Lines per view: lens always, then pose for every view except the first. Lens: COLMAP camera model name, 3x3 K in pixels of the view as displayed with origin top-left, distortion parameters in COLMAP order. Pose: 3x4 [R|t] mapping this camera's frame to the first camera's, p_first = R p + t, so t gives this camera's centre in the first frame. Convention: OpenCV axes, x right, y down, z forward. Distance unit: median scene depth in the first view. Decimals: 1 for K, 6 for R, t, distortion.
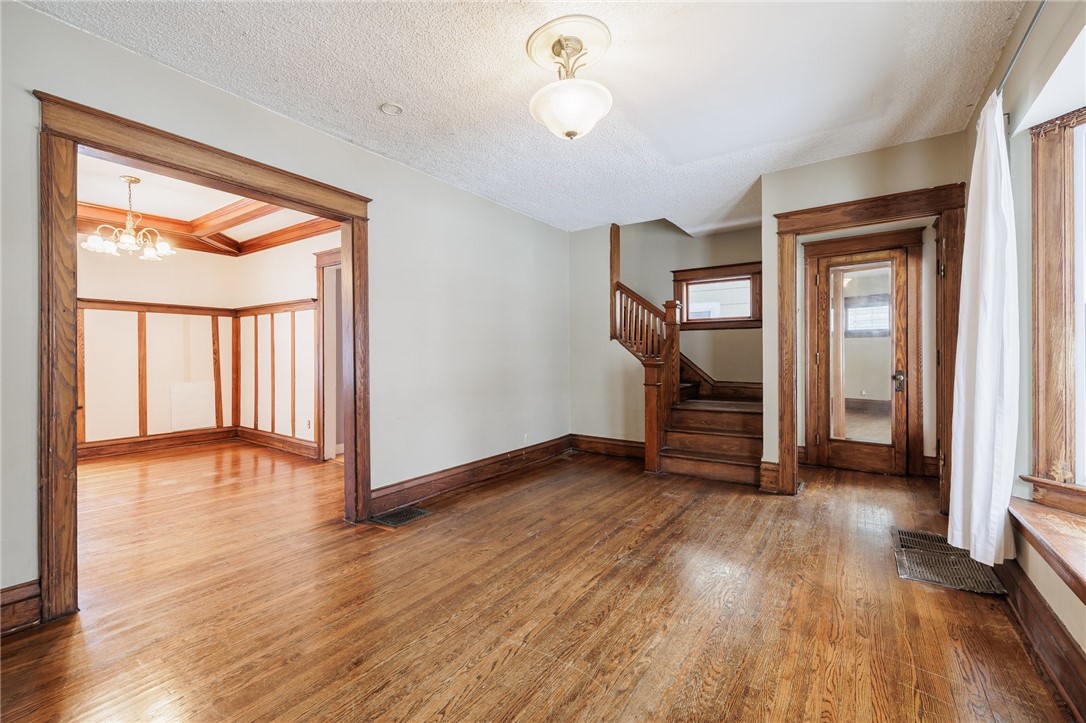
lens RADIAL K [[455.5, 0, 537.6], [0, 455.5, 355.8], [0, 0, 1]] dist [-0.001025, -0.000102]
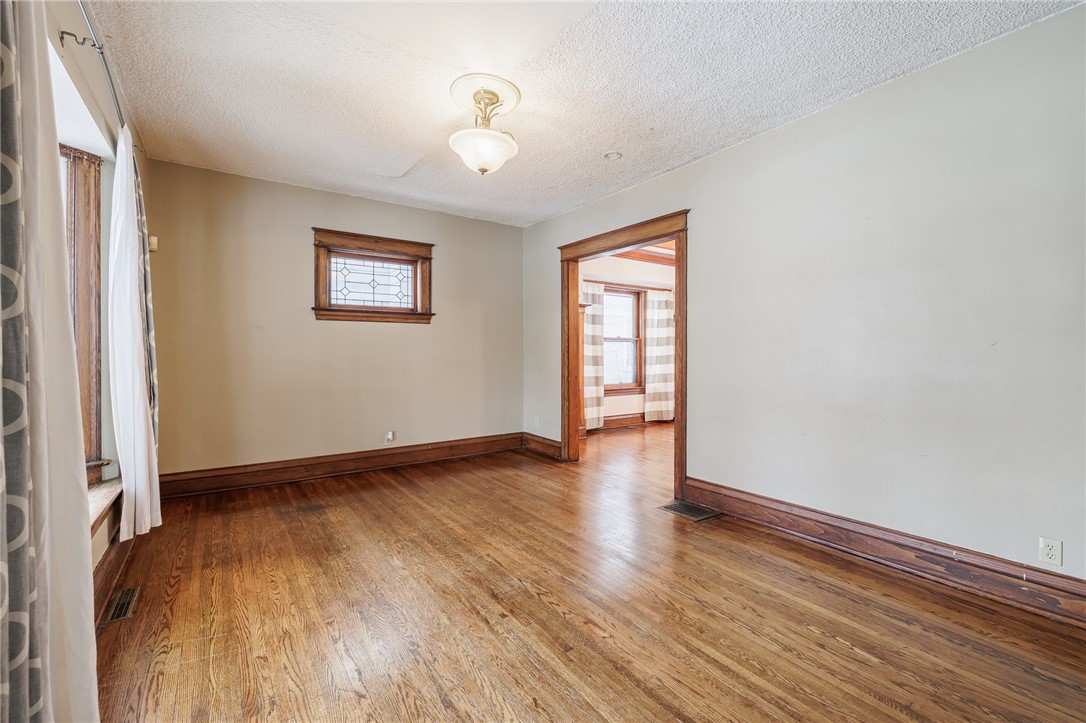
lens RADIAL K [[455.5, 0, 537.6], [0, 455.5, 355.8], [0, 0, 1]] dist [-0.001025, -0.000102]
pose [[-0.337610, 0.008334, -0.941249, 0.690058], [0.000572, 0.999962, 0.008649, -0.002328], [0.941286, 0.002381, -0.337602, 0.914545]]
